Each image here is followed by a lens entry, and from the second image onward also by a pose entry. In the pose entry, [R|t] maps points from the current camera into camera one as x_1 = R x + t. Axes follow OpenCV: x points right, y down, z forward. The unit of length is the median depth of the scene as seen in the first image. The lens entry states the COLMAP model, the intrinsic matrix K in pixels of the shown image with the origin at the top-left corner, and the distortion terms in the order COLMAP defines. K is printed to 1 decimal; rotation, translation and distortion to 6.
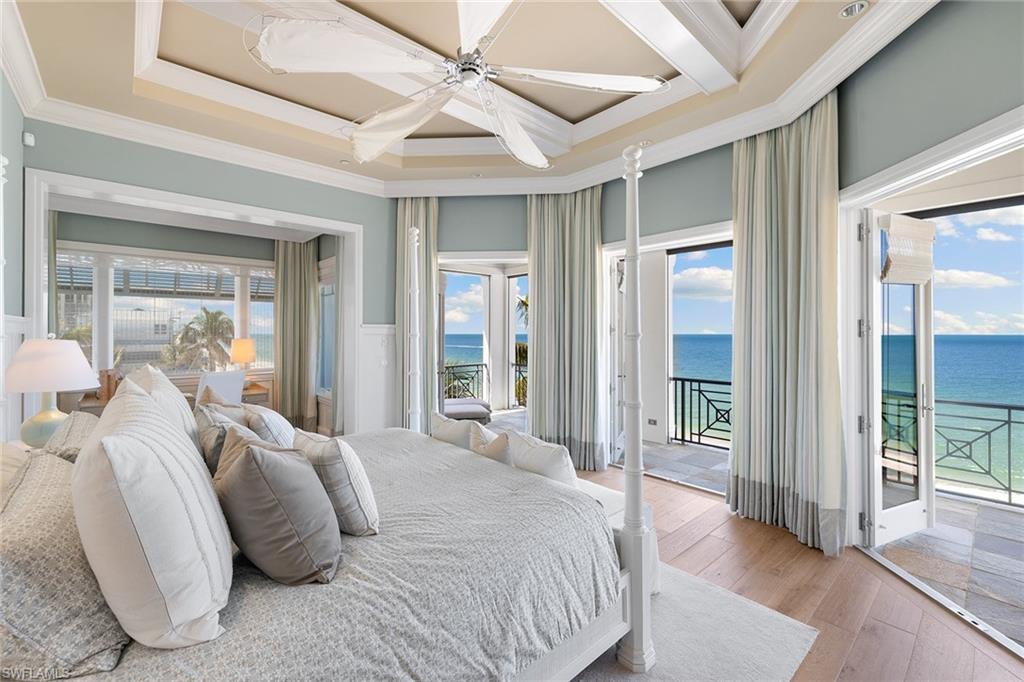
lens RADIAL K [[430.6, 0, 502.3], [0, 430.6, 333.4], [0, 0, 1]] dist [0.000539, 0.000111]
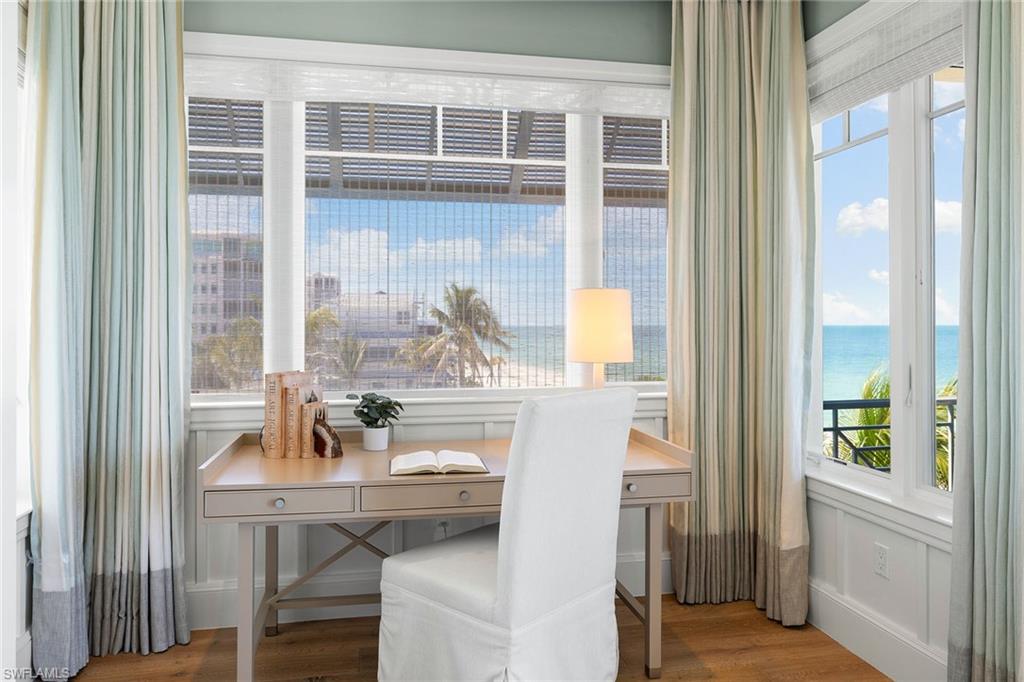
lens RADIAL K [[727.0, 0, 512.0], [0, 727.0, 341.0], [0, 0, 1]] dist [0.001849, 0.000646]
pose [[0.866508, 0.009788, -0.499067, -0.355415], [0.003456, 0.999666, 0.025607, 0.033940], [0.499151, -0.023914, 0.866185, 0.451369]]
